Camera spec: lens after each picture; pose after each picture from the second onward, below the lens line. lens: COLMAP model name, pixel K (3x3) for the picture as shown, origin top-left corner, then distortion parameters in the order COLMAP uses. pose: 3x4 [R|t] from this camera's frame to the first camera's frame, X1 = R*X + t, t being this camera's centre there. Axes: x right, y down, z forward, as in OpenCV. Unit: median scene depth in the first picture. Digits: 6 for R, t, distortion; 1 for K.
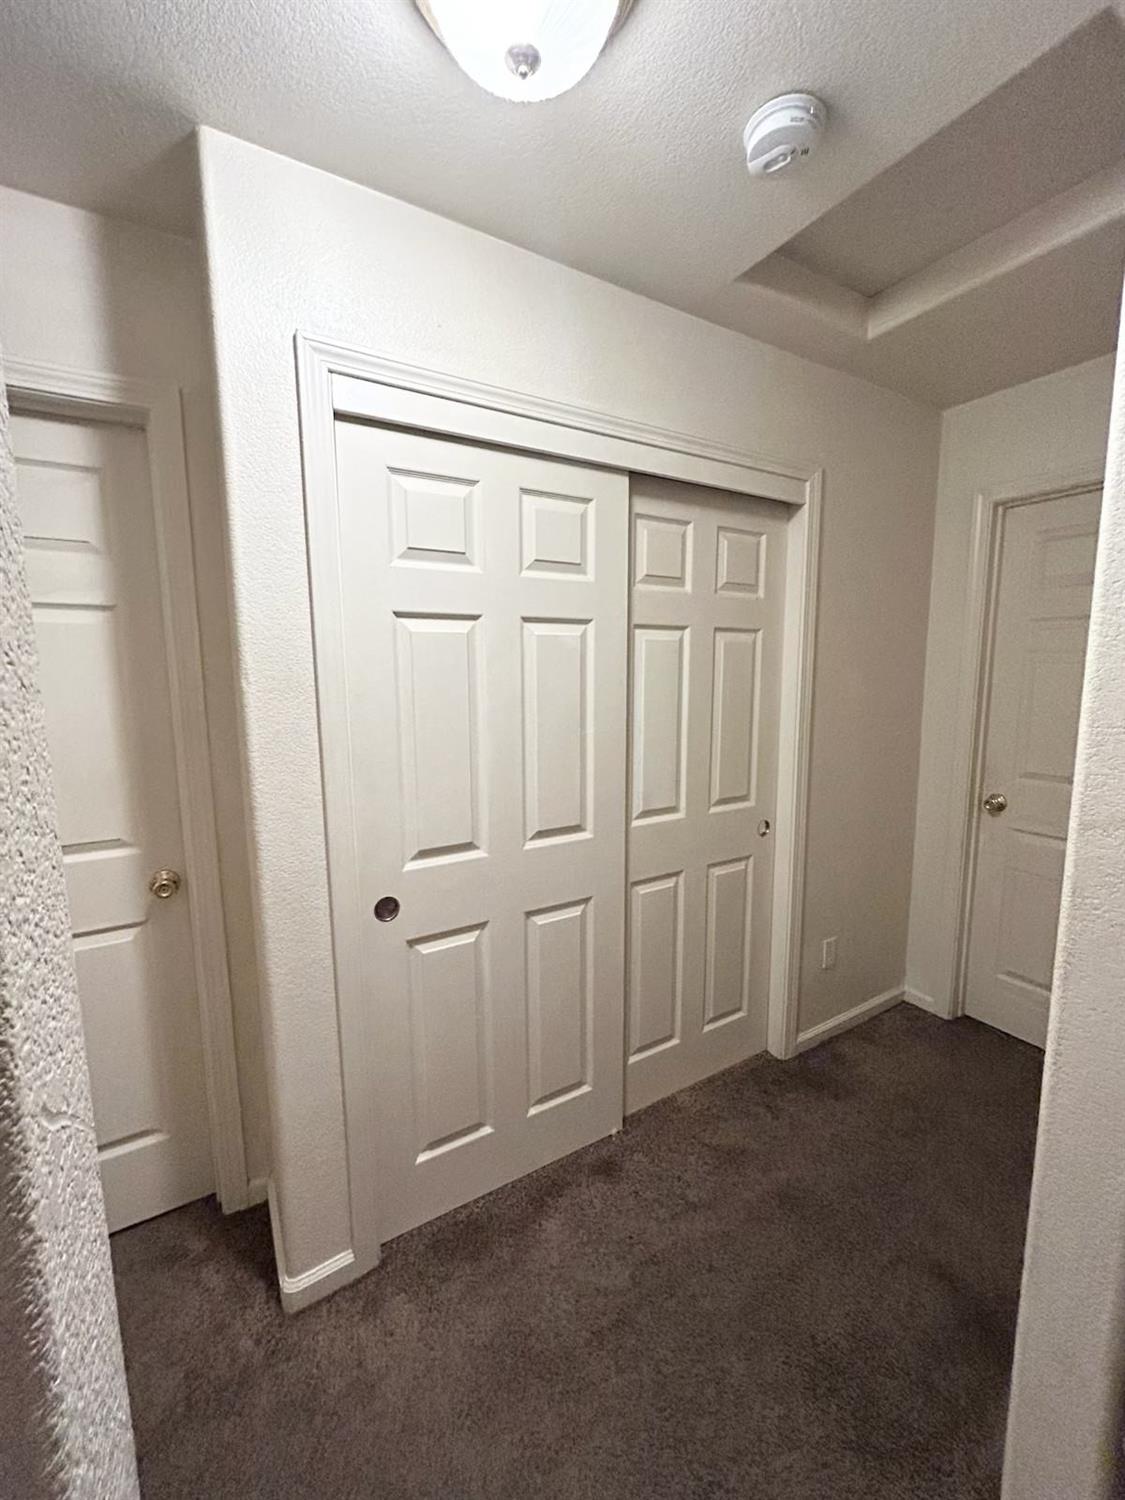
lens RADIAL K [[600.8, 0, 562.5], [0, 600.8, 750.0], [0, 0, 1]] dist [0.001495, 0.000101]
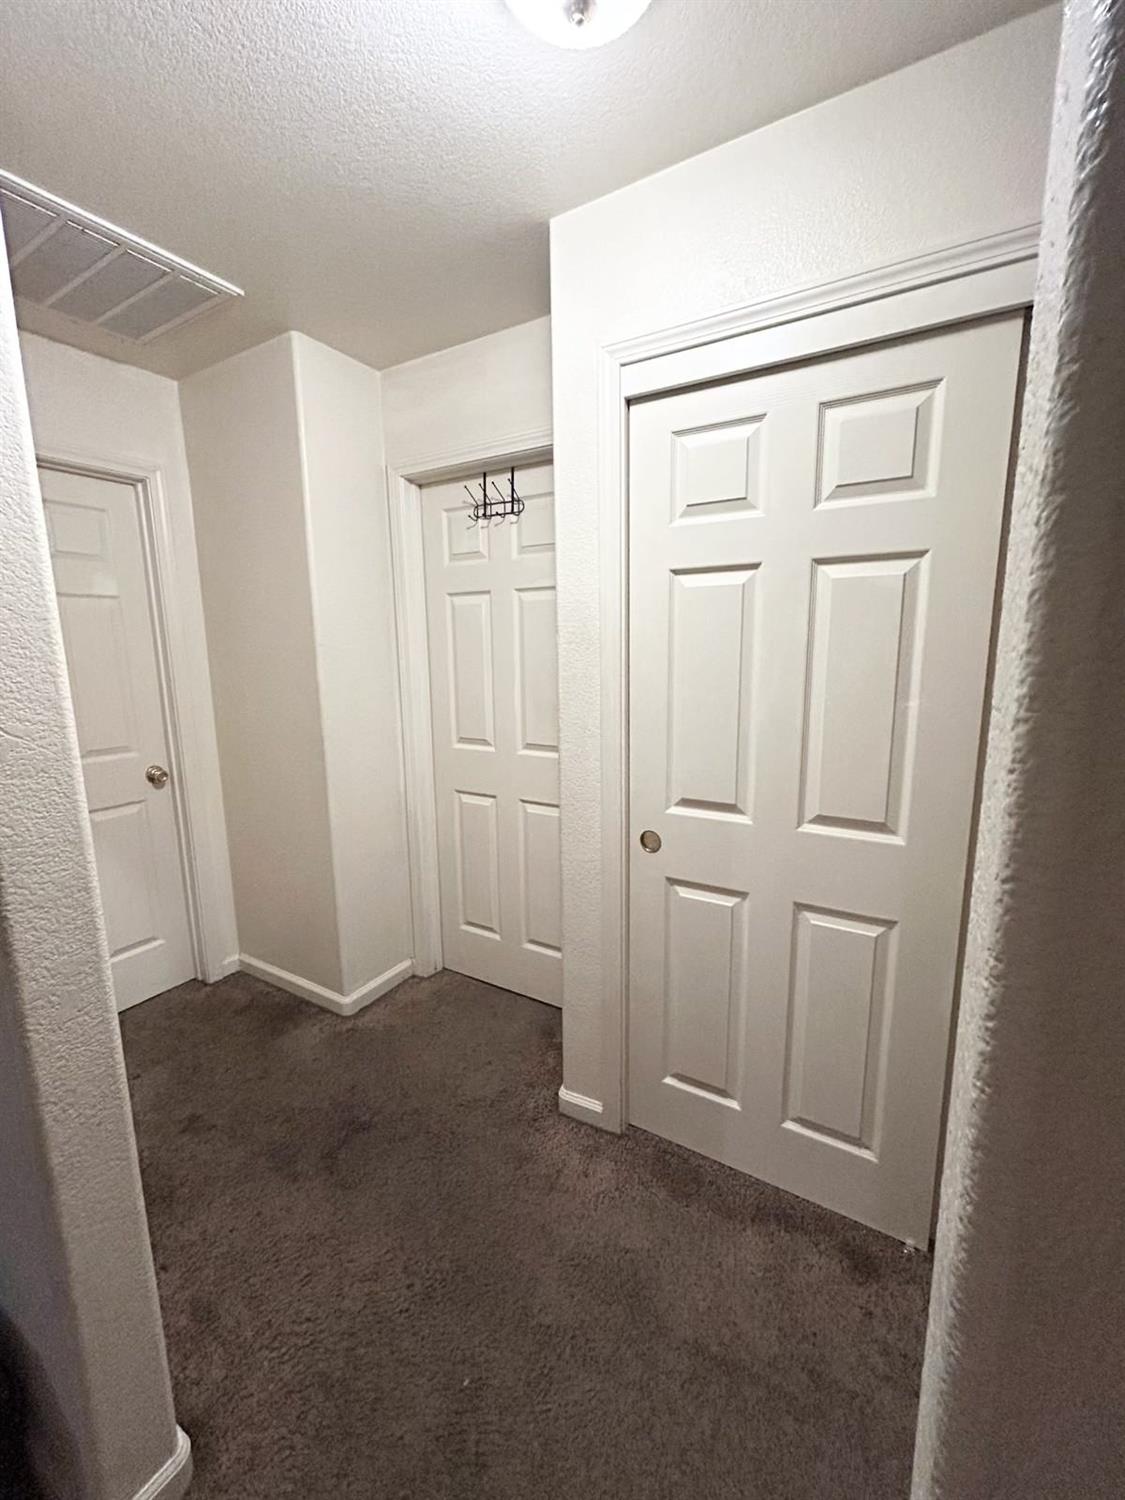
lens RADIAL K [[606.5, 0, 561.4], [0, 606.5, 740.1], [0, 0, 1]] dist [0.001168, -0.000115]
pose [[0.481861, 0.147774, -0.863697, 0.535235], [-0.104964, 0.988314, 0.110535, -0.026535], [0.869938, 0.037394, 0.491741, 0.278243]]
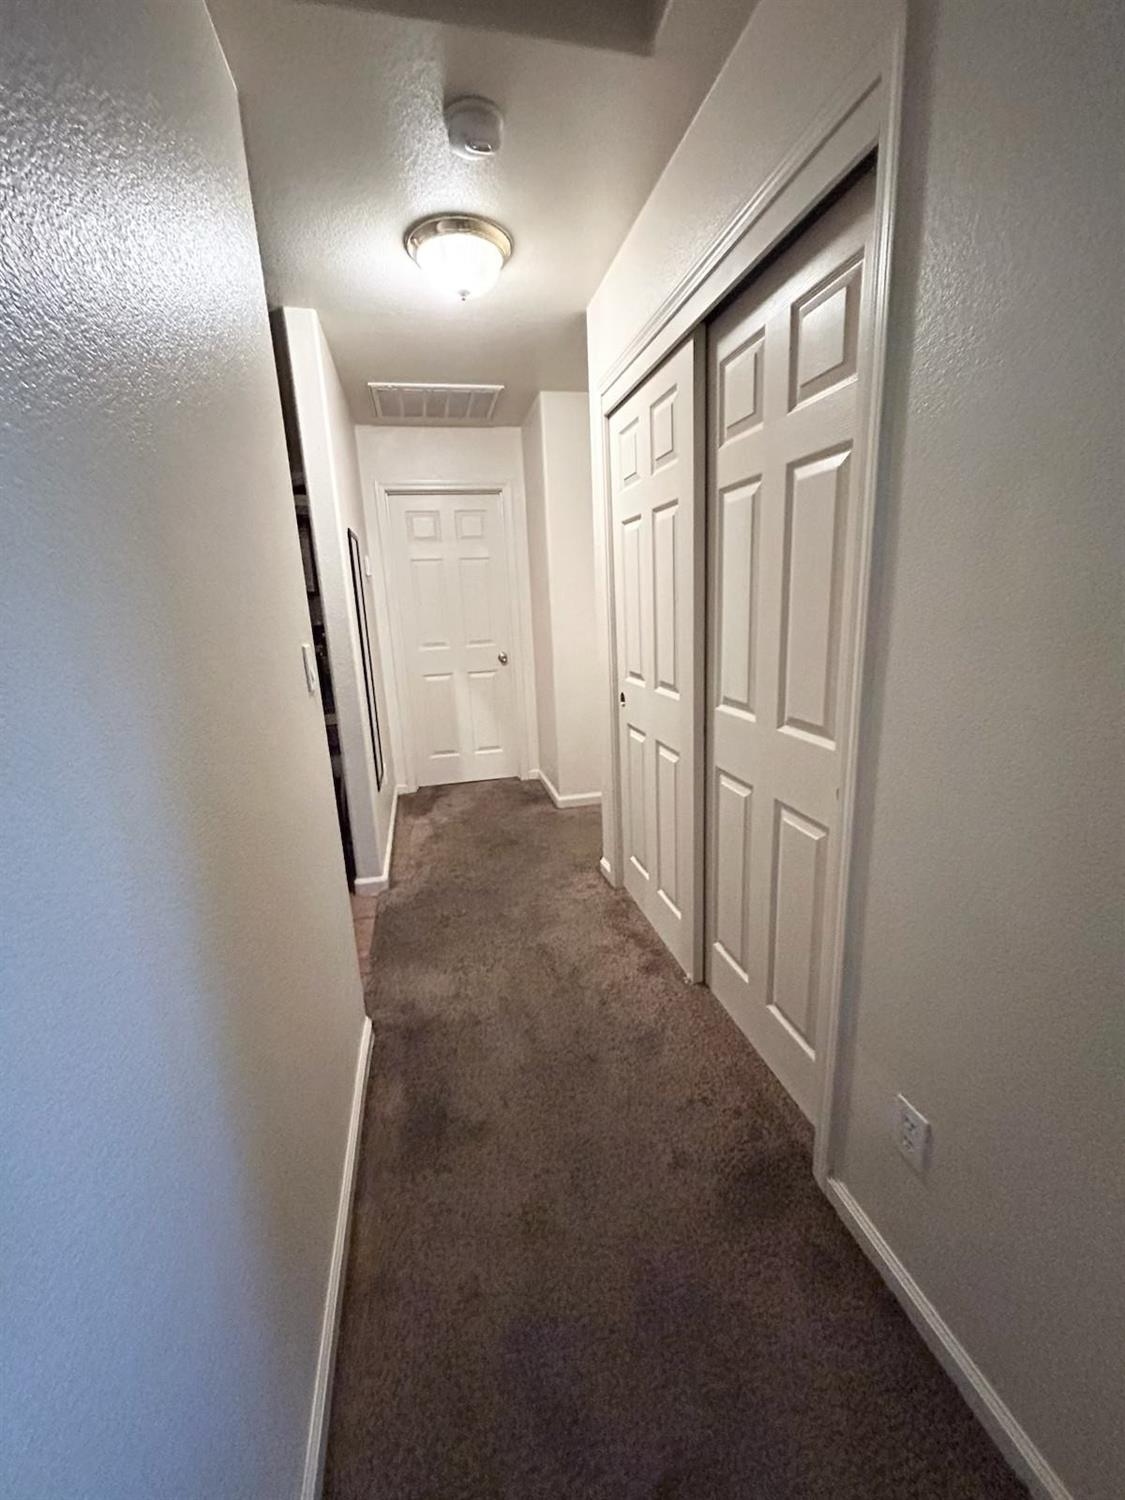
lens RADIAL K [[606.5, 0, 561.4], [0, 606.5, 740.1], [0, 0, 1]] dist [0.001168, -0.000115]
pose [[-0.304637, 0.243075, -0.920929, 1.324579], [-0.074214, 0.957890, 0.277380, -0.091668], [0.949573, 0.152846, -0.273769, 1.247573]]
